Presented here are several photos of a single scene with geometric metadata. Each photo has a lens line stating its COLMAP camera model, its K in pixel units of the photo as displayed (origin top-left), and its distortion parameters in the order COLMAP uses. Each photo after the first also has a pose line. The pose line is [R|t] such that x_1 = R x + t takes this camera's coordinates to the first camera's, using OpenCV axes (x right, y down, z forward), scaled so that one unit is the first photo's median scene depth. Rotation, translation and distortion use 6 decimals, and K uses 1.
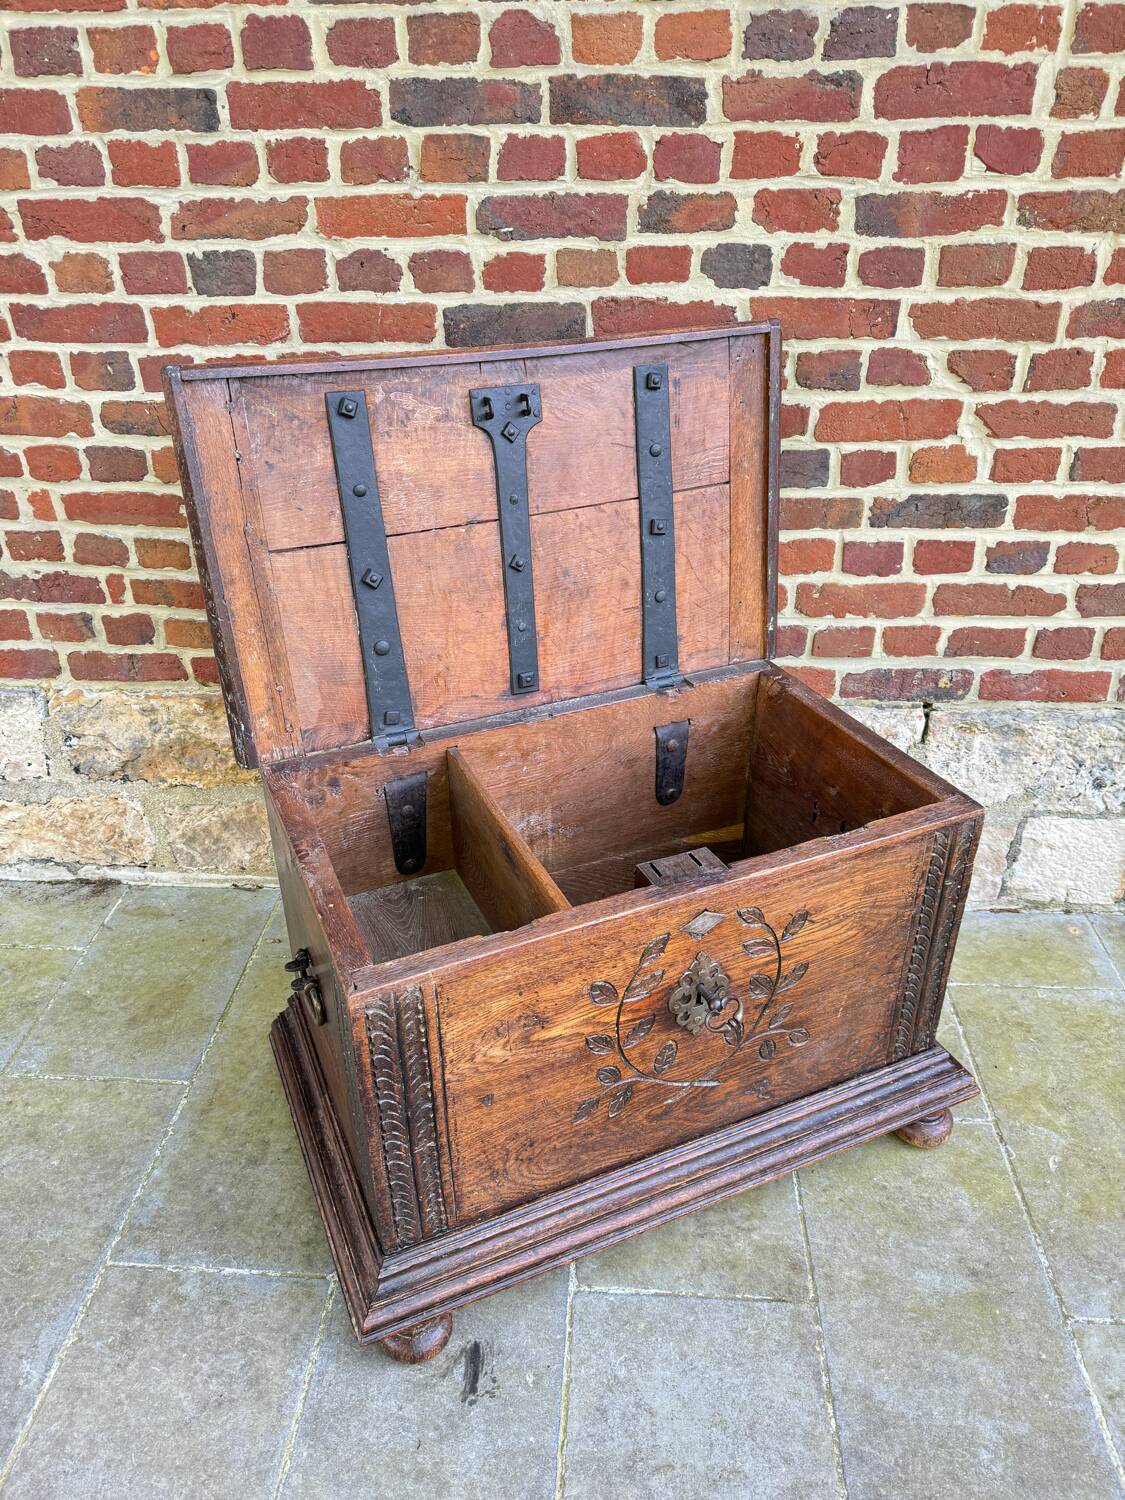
lens RADIAL K [[1076.4, 0, 555.8], [0, 1076.4, 757.2], [0, 0, 1]] dist [0.025680, -0.042883]
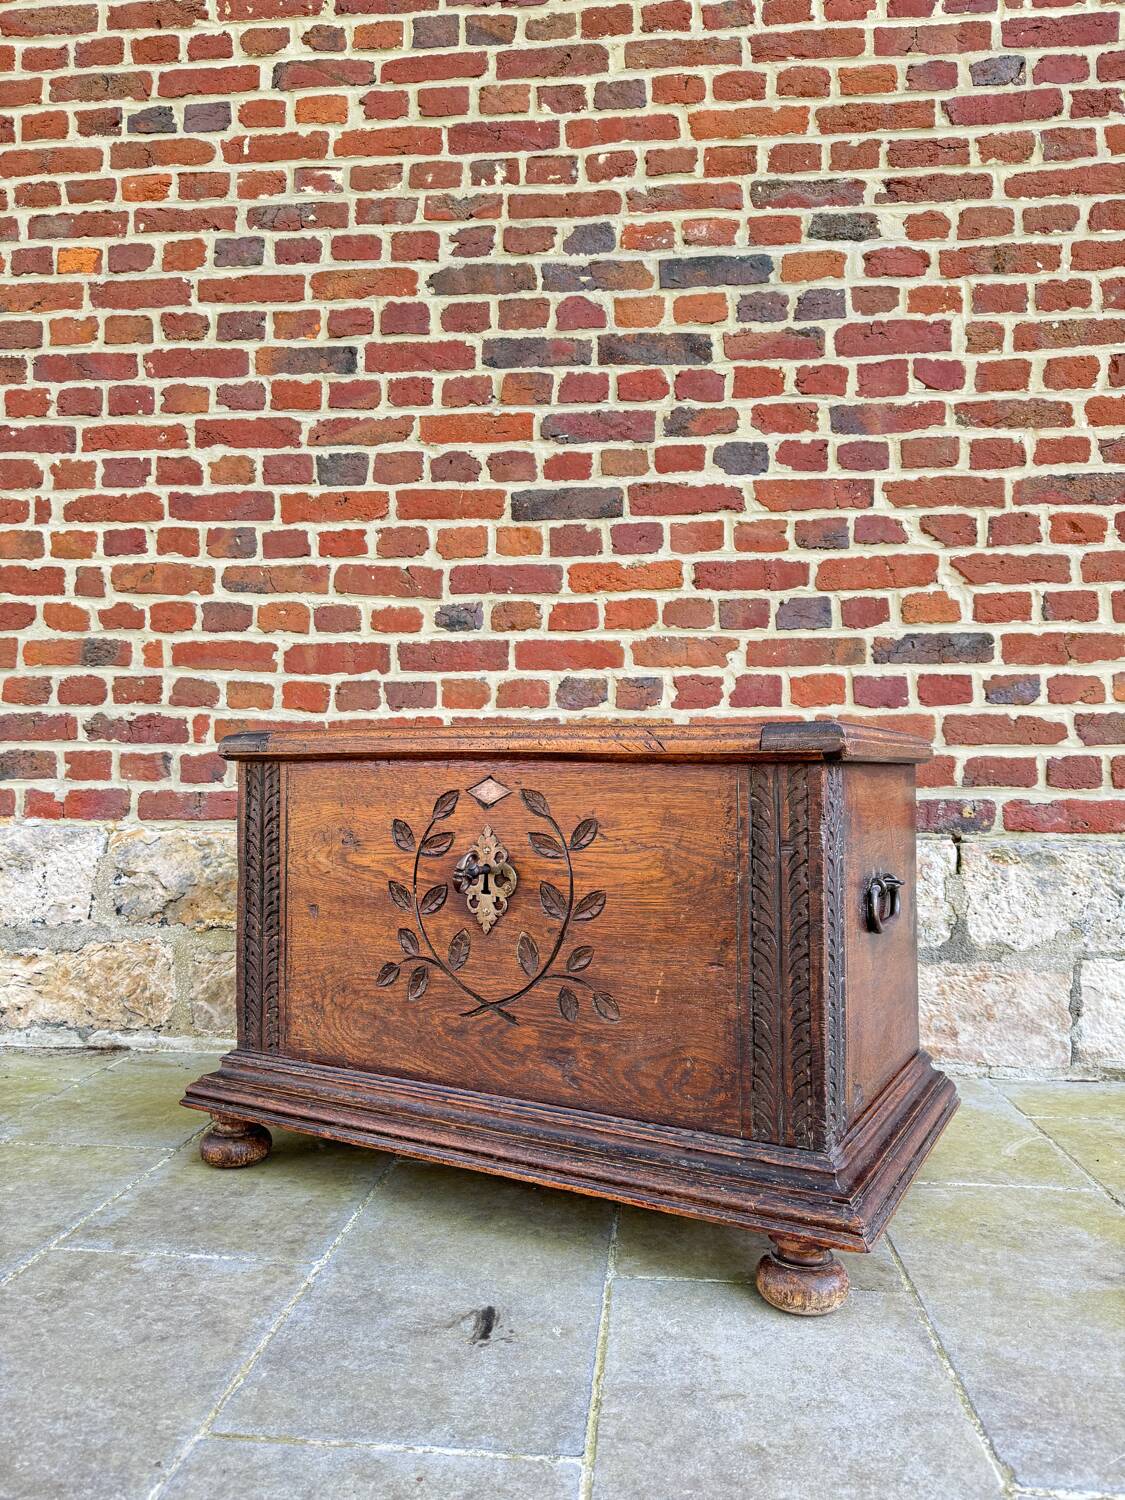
lens RADIAL K [[1076.4, 0, 560.2], [0, 1076.4, 749.7], [0, 0, 1]] dist [0.025680, -0.042883]
pose [[0.999428, 0.016463, -0.029538, -0.004516], [-0.029518, 0.850903, -0.524493, 0.529100], [0.016499, 0.525065, 0.850902, 0.090264]]
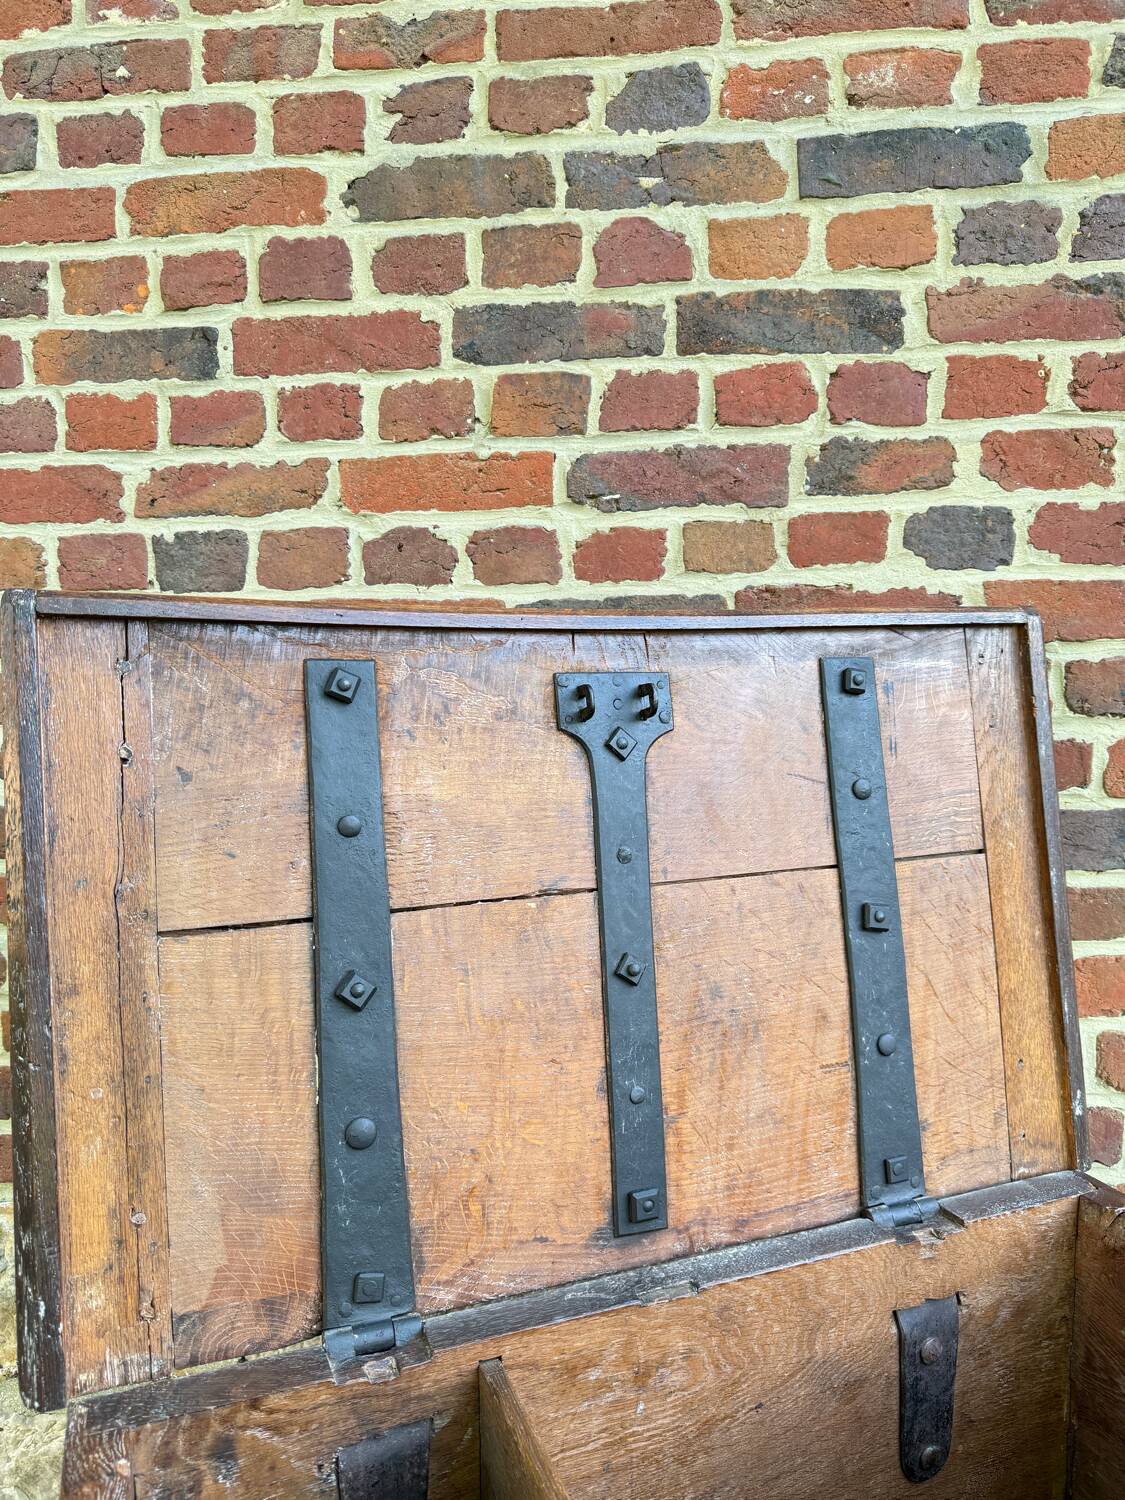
lens RADIAL K [[1088.4, 0, 559.1], [0, 1088.4, 756.3], [0, 0, 1]] dist [0.012959, -0.024011]
pose [[0.998655, 0.004369, -0.051657, -0.042810], [-0.026088, 0.903433, -0.427935, -0.042846], [0.044799, 0.428707, 0.902332, 0.453059]]
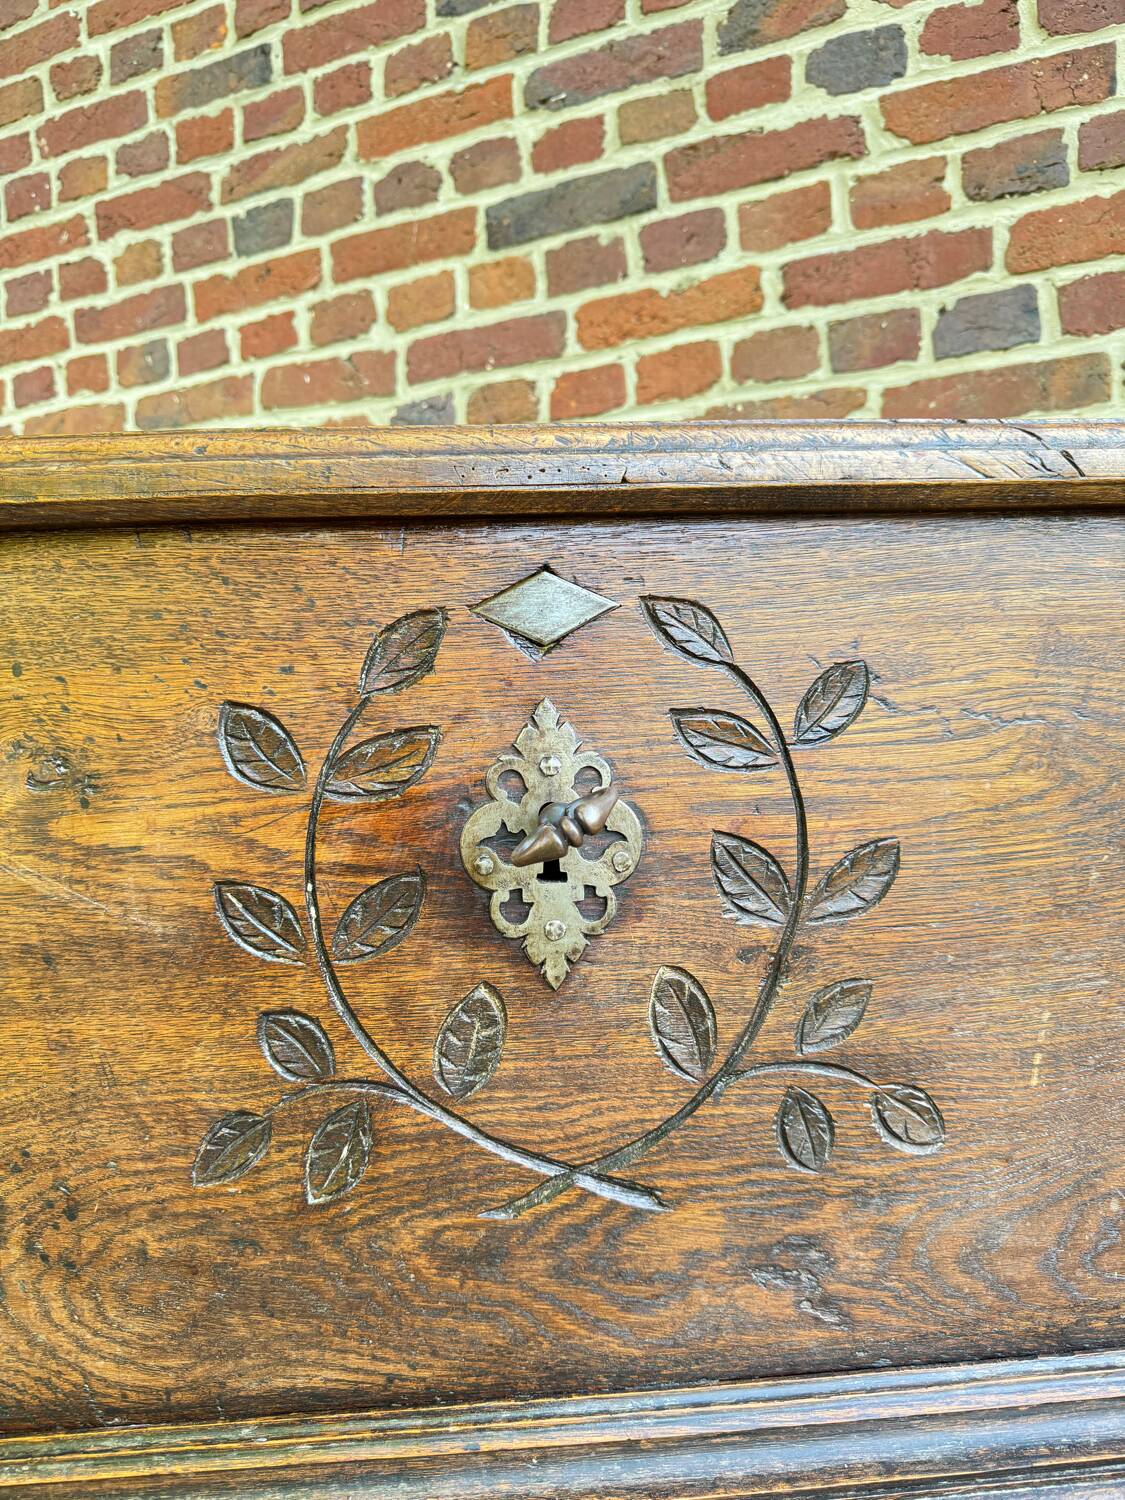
lens RADIAL K [[1076.4, 0, 547.9], [0, 1076.4, 754.5], [0, 0, 1]] dist [0.025680, -0.042883]
pose [[0.937196, -0.017290, -0.348374, 0.221266], [-0.146471, 0.886936, -0.438054, 0.300845], [0.316559, 0.461569, 0.828700, 0.566704]]
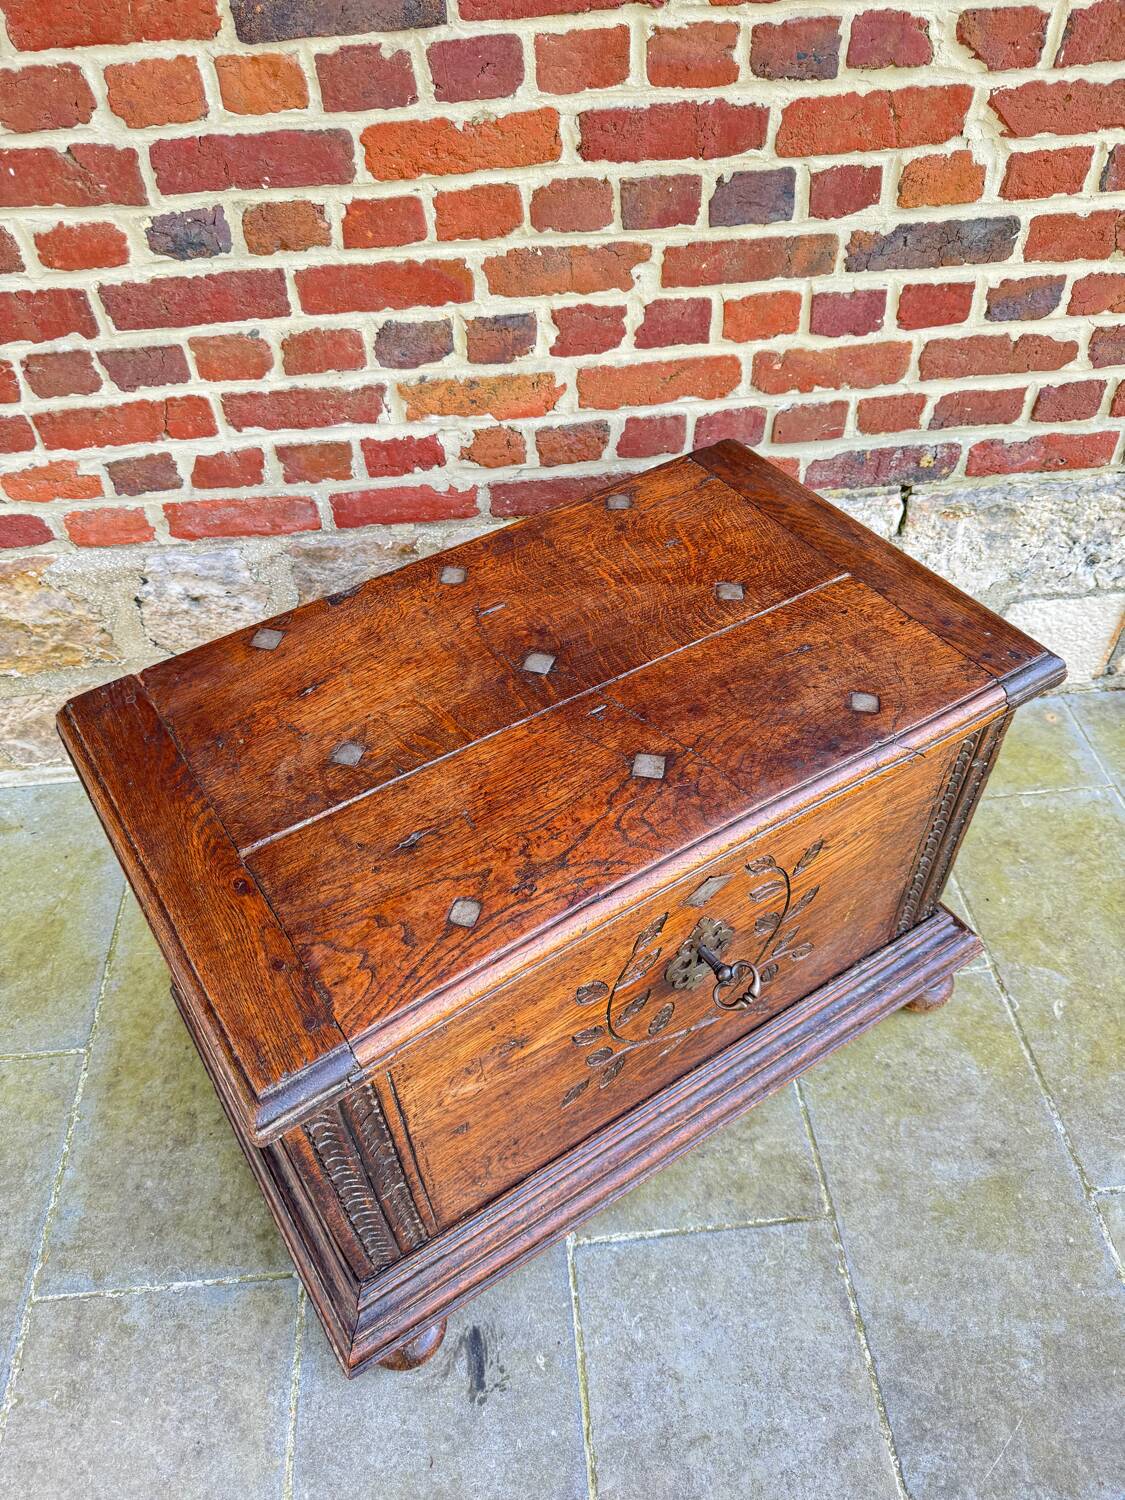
lens RADIAL K [[1076.4, 0, 563.9], [0, 1076.4, 757.4], [0, 0, 1]] dist [0.025680, -0.042883]
pose [[0.987311, -0.124816, 0.098172, -0.025912], [0.091349, 0.952102, 0.291818, -0.144783], [-0.129893, -0.279148, 0.951422, 0.231163]]
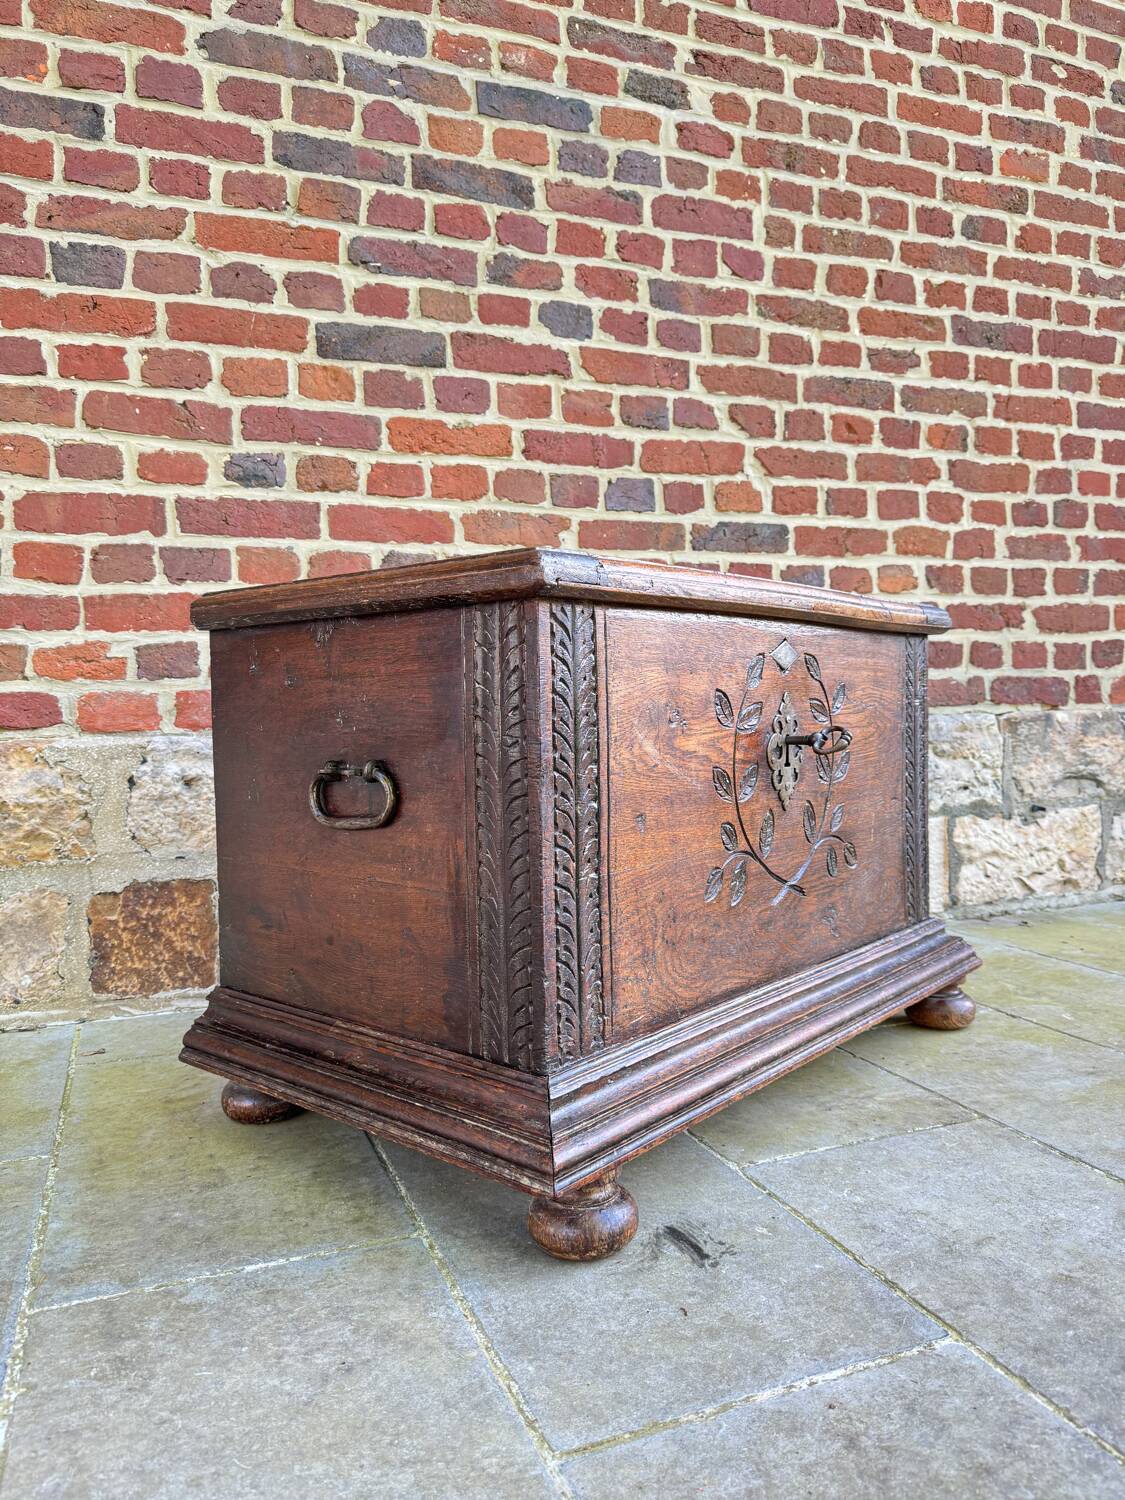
lens RADIAL K [[1076.4, 0, 566.4], [0, 1076.4, 753.2], [0, 0, 1]] dist [0.025680, -0.042883]
pose [[0.900771, -0.026854, 0.433464, -0.371698], [0.227535, 0.879319, -0.418361, 0.478190], [-0.369919, 0.475475, 0.798175, 0.277168]]
